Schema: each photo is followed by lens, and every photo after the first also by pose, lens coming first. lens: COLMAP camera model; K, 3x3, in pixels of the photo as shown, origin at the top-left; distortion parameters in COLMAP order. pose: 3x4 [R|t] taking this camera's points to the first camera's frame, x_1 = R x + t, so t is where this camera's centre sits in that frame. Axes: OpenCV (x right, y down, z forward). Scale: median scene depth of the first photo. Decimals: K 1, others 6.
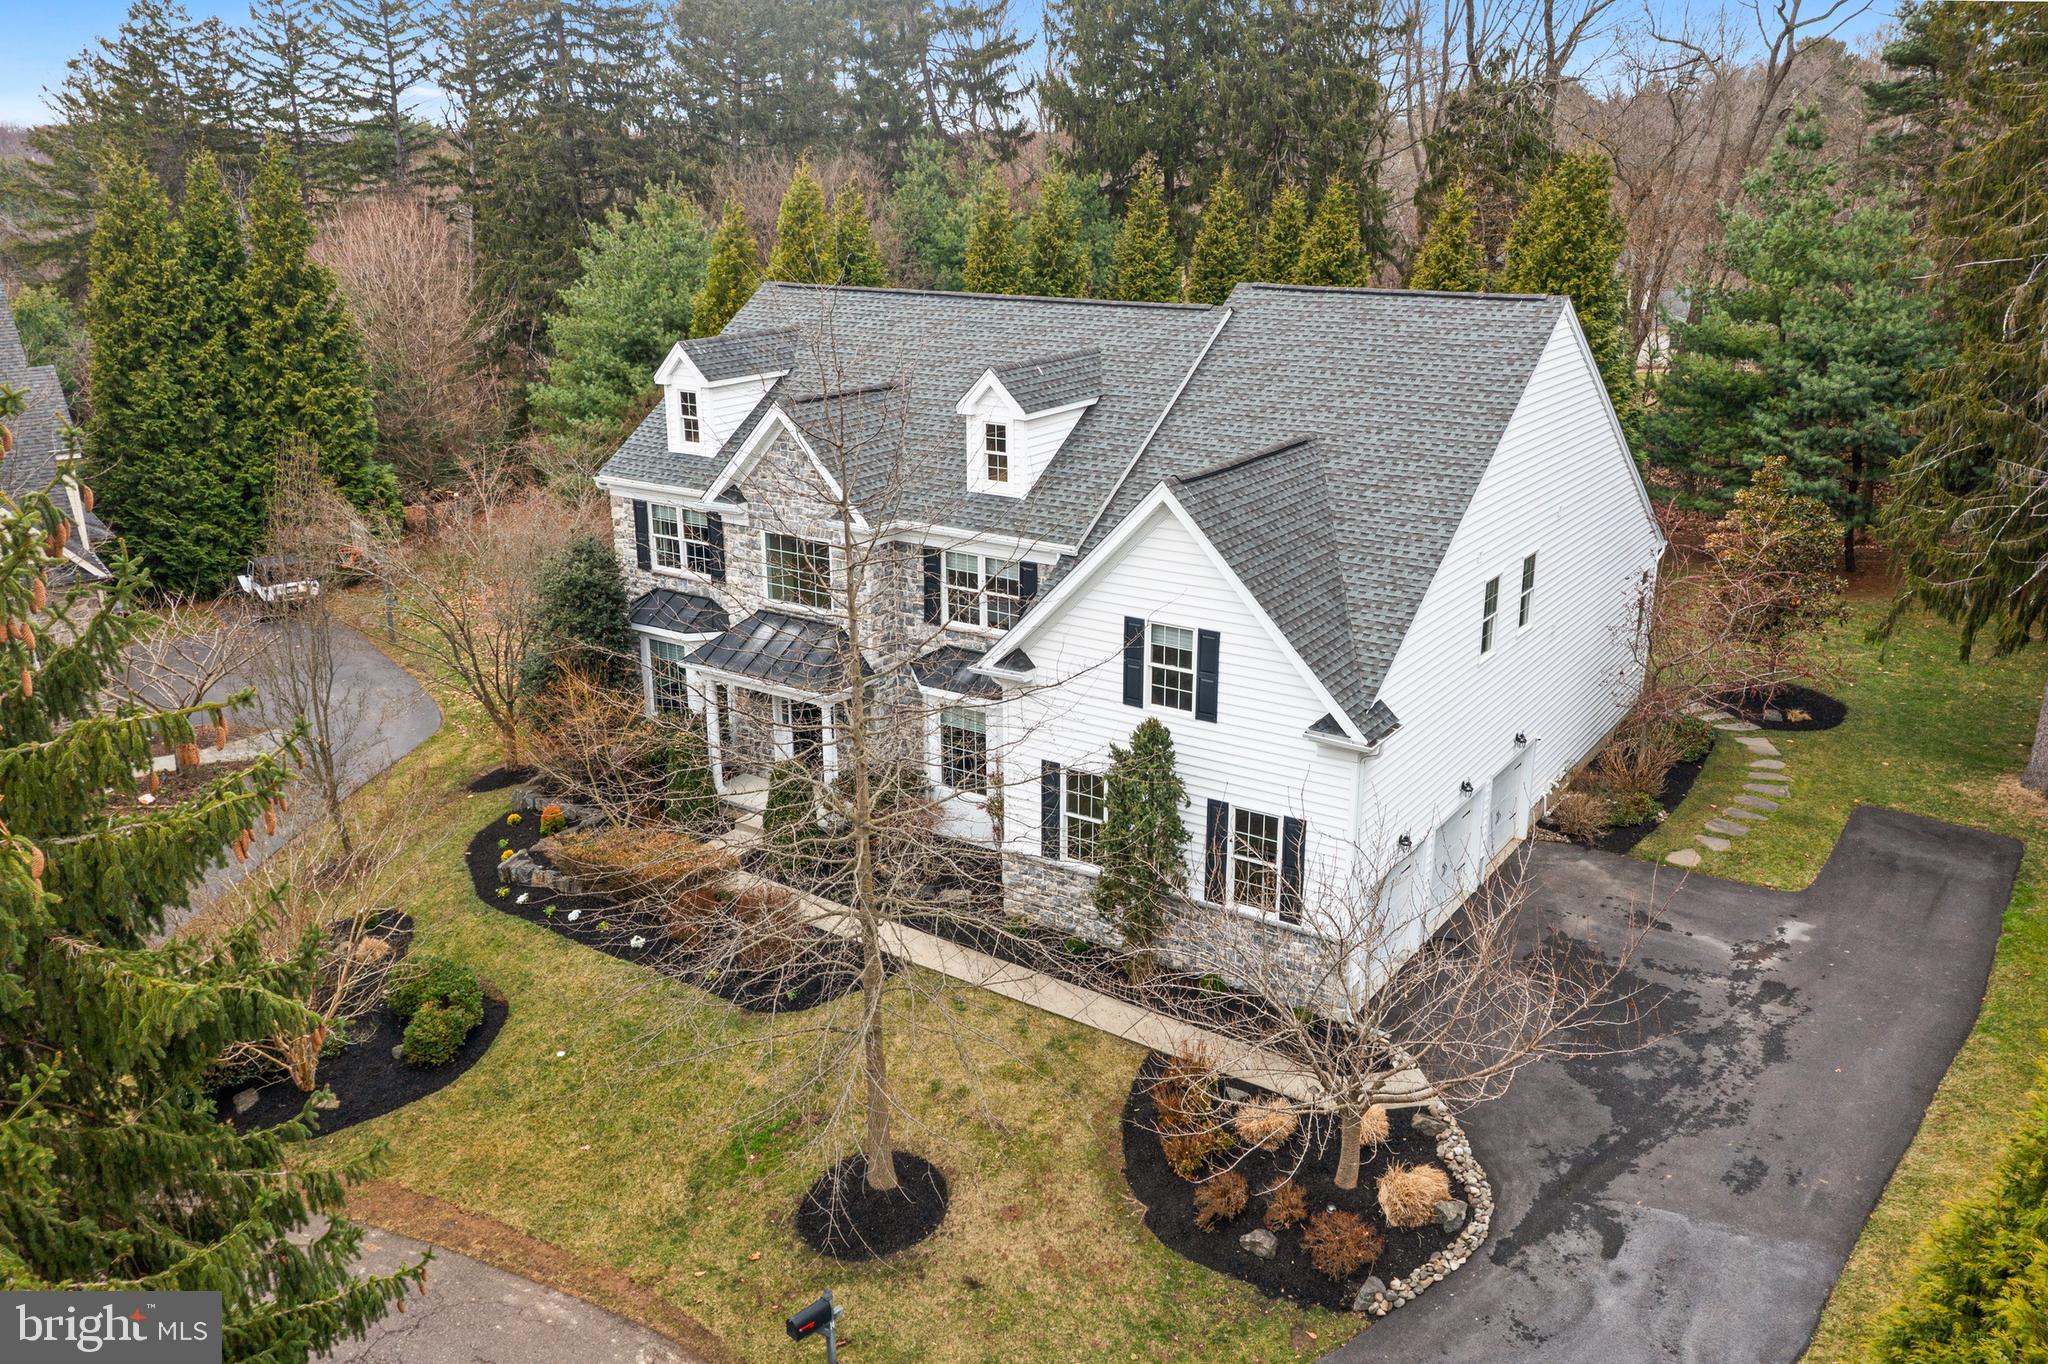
lens RADIAL K [[1640.9, 0, 1024.0], [0, 1640.9, 682.0], [0, 0, 1]] dist [-0.016238, -0.000581]
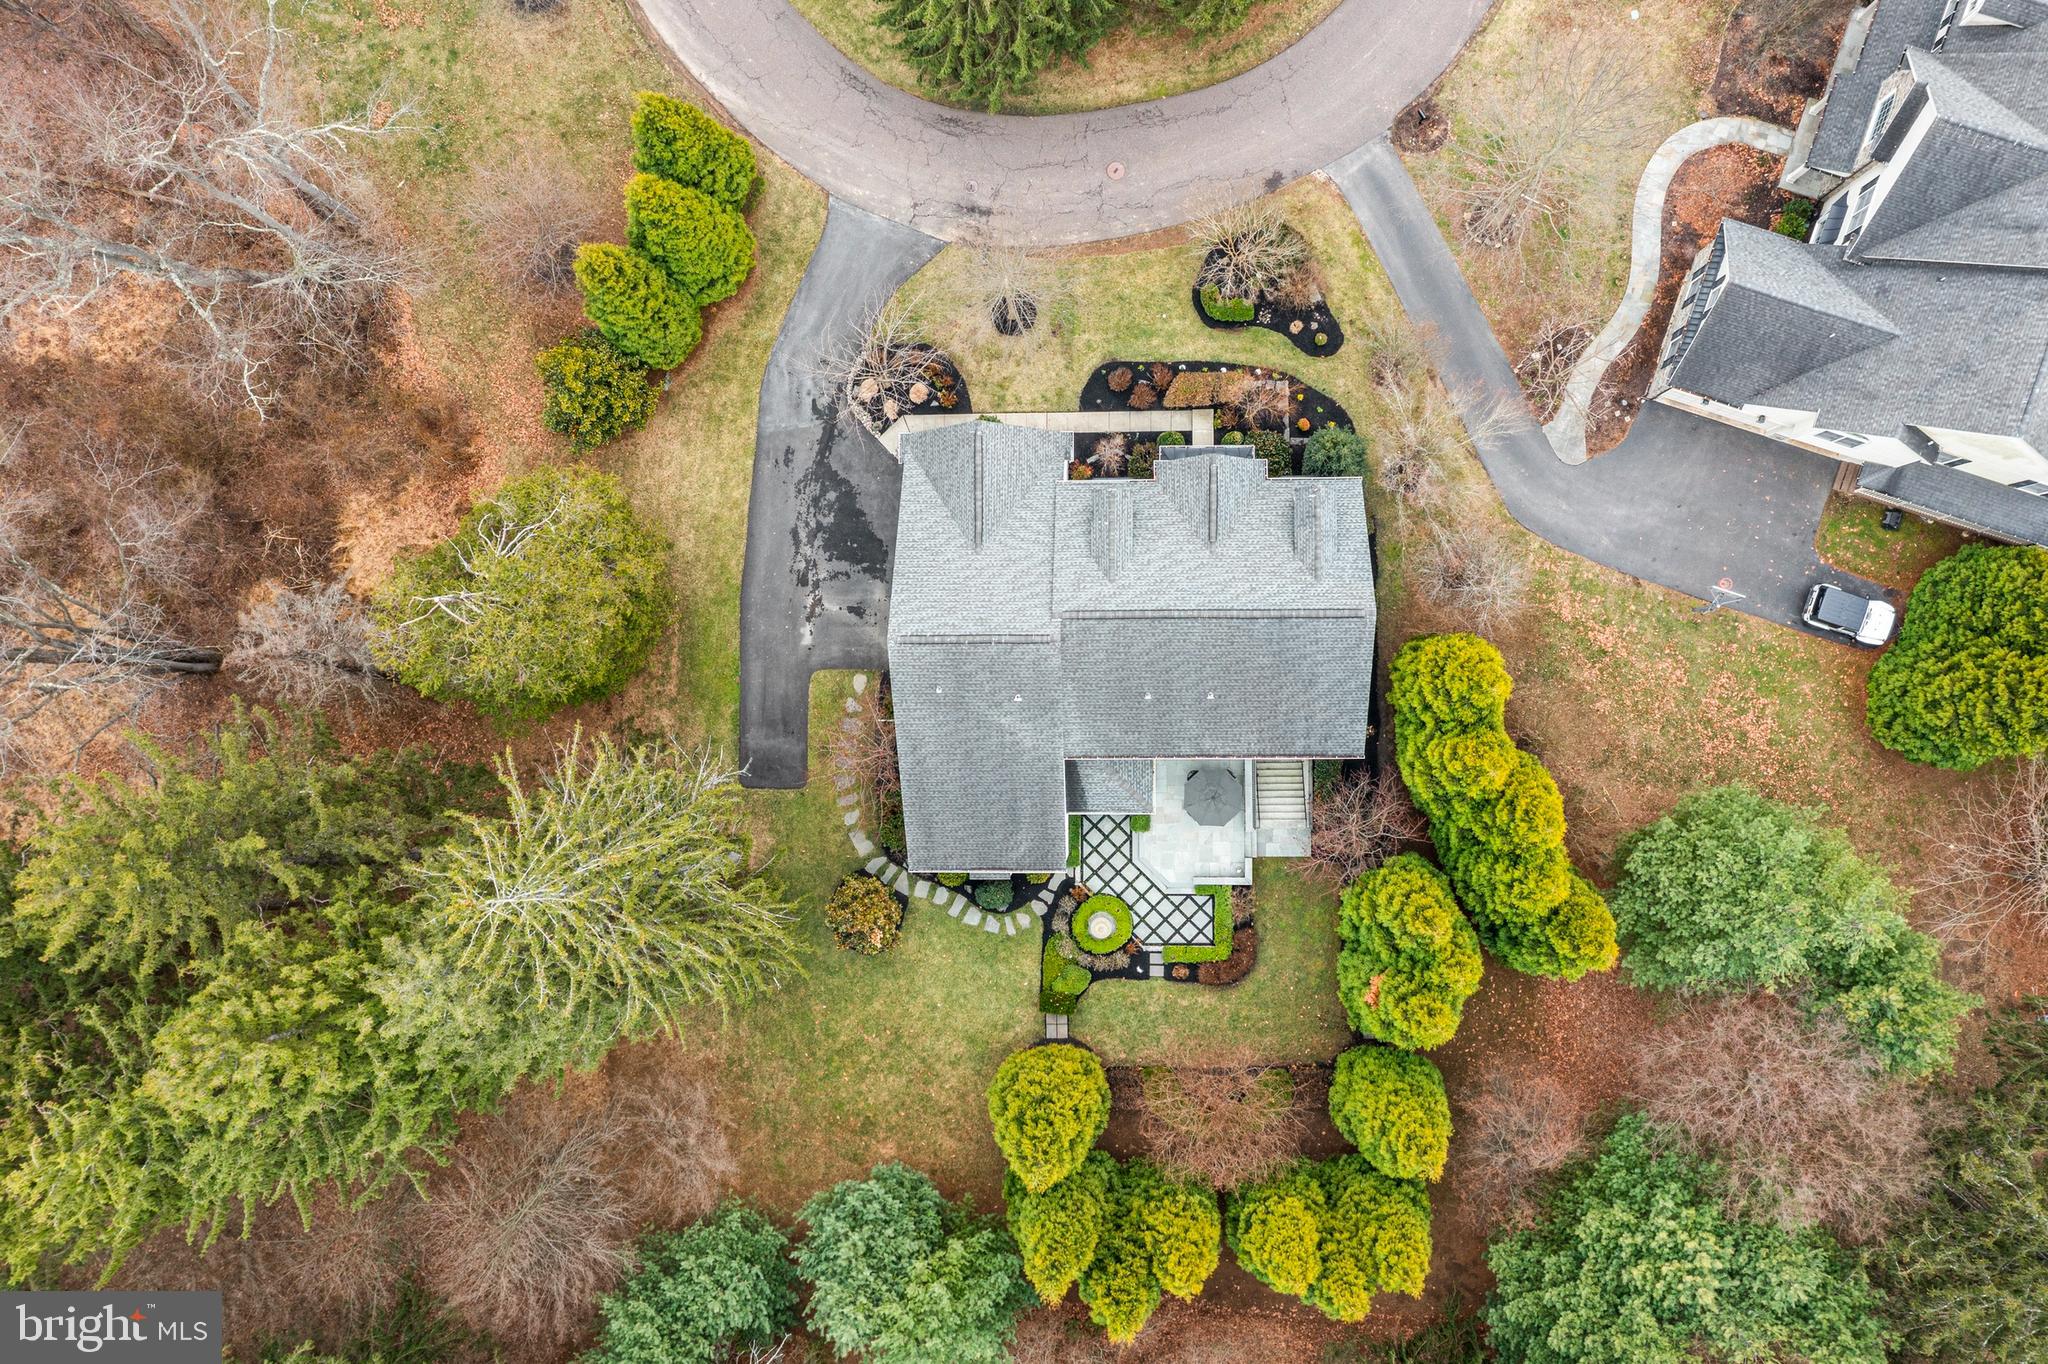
lens RADIAL K [[1613.5, 0, 1024.0], [0, 1613.5, 682.0], [0, 0, 1]] dist [-0.010758, 0.007308]
pose [[-0.822614, 0.565904, 0.055308, 0.101374], [-0.108975, -0.252377, 0.961473, -2.361616], [0.558060, 0.784894, 0.269278, 0.588883]]
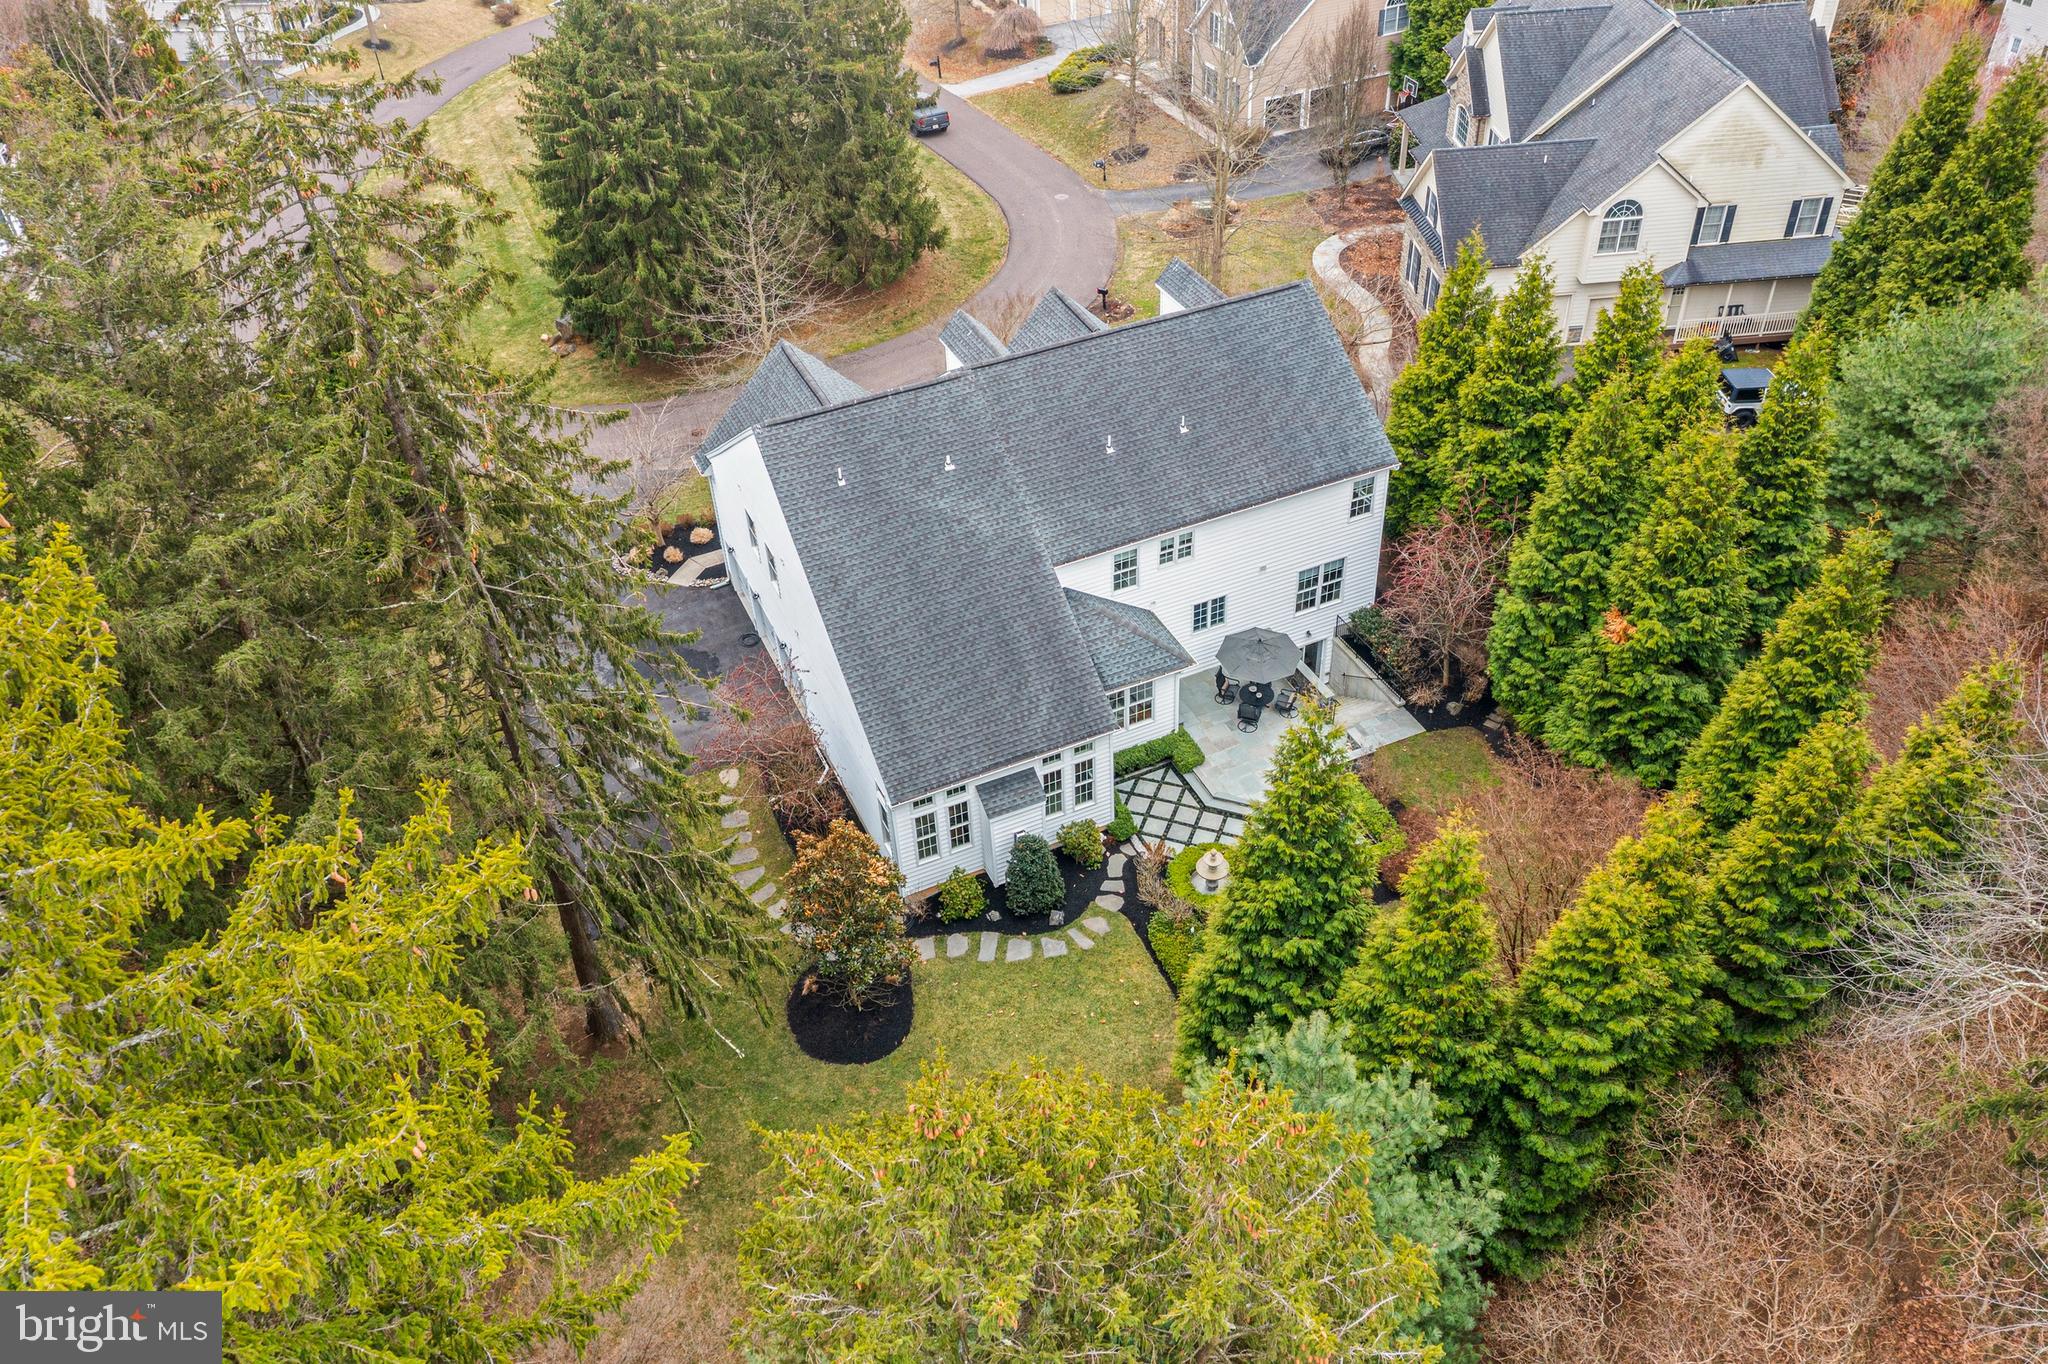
lens RADIAL K [[1613.5, 0, 1024.0], [0, 1613.5, 682.0], [0, 0, 1]] dist [-0.010758, 0.007308]
pose [[-0.523327, 0.570110, -0.633328, 1.335974], [-0.217197, 0.629437, 0.746080, -1.313157], [0.823987, 0.528000, -0.205575, 1.698740]]
